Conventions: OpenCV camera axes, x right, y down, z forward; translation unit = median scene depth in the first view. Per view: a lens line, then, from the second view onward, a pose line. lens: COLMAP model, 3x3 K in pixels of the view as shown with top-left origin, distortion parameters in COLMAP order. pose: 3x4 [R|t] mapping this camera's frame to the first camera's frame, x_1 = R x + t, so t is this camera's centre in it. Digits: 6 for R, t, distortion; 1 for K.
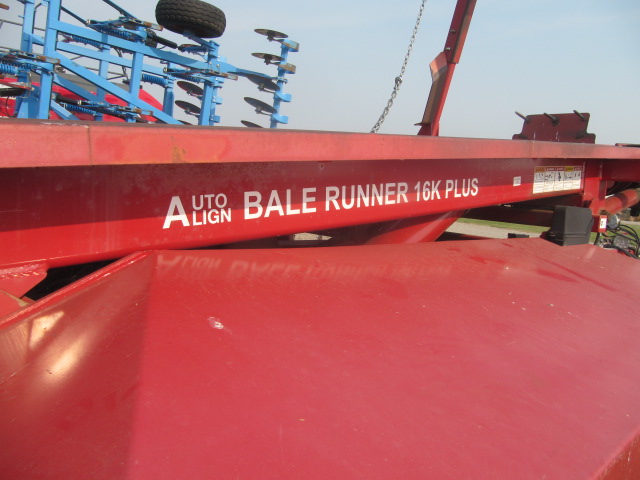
lens RADIAL K [[523.1, 0, 318.3], [0, 523.1, 237.7], [0, 0, 1]] dist [-0.042932, 0.005493]
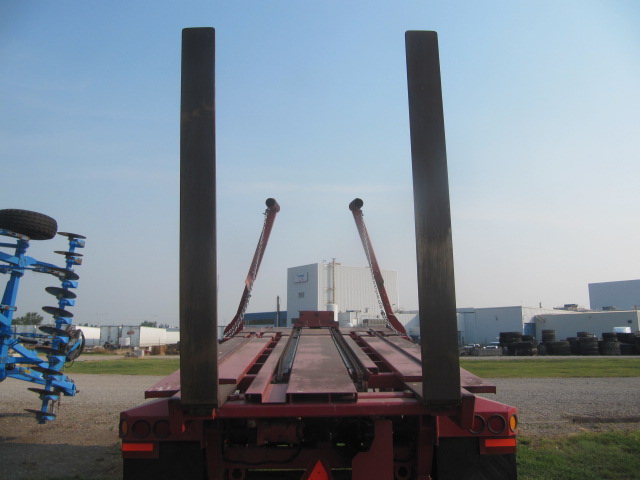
lens RADIAL K [[523.1, 0, 318.3], [0, 523.1, 237.7], [0, 0, 1]] dist [-0.042932, 0.005493]
pose [[0.686308, 0.062433, 0.724626, -0.605033], [0.133599, 0.968535, -0.209981, -0.054012], [-0.714935, 0.240921, 0.656373, -0.231995]]
